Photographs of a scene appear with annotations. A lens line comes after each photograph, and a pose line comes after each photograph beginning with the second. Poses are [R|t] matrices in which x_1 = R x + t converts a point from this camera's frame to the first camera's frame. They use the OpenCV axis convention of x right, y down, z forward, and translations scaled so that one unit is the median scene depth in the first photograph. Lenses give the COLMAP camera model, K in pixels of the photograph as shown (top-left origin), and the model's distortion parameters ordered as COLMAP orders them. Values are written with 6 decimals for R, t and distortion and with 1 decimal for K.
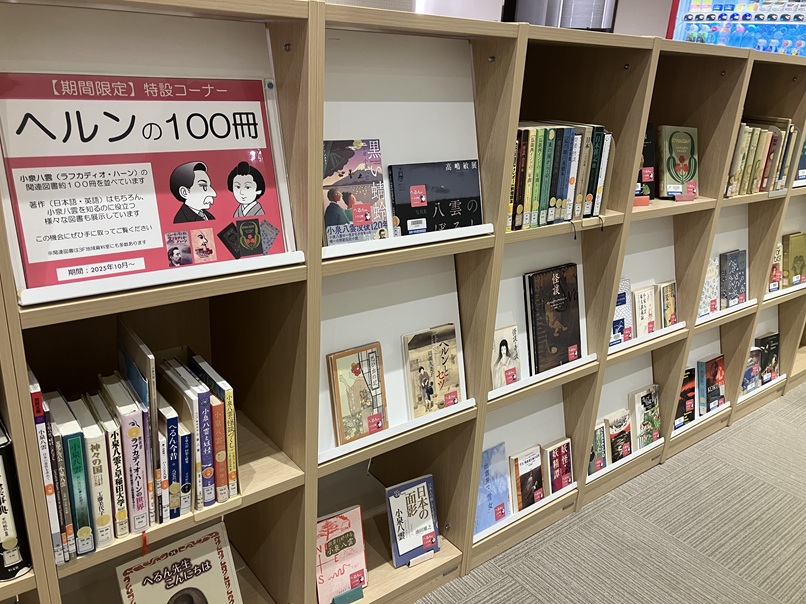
lens RADIAL K [[653.3, 0, 404.6], [0, 653.3, 294.1], [0, 0, 1]] dist [0.051702, -0.013136]
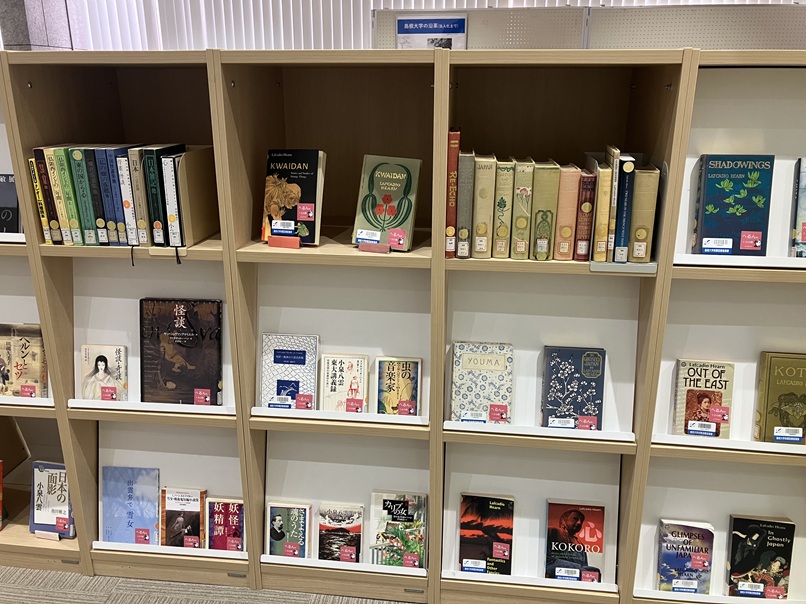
lens RADIAL K [[653.3, 0, 404.0], [0, 653.3, 301.0], [0, 0, 1]] dist [0.051702, -0.013136]
pose [[0.701794, 0.162669, -0.693559, 1.139938], [-0.198207, 0.979724, 0.029228, -0.131991], [0.684251, 0.116956, 0.719806, 0.553568]]
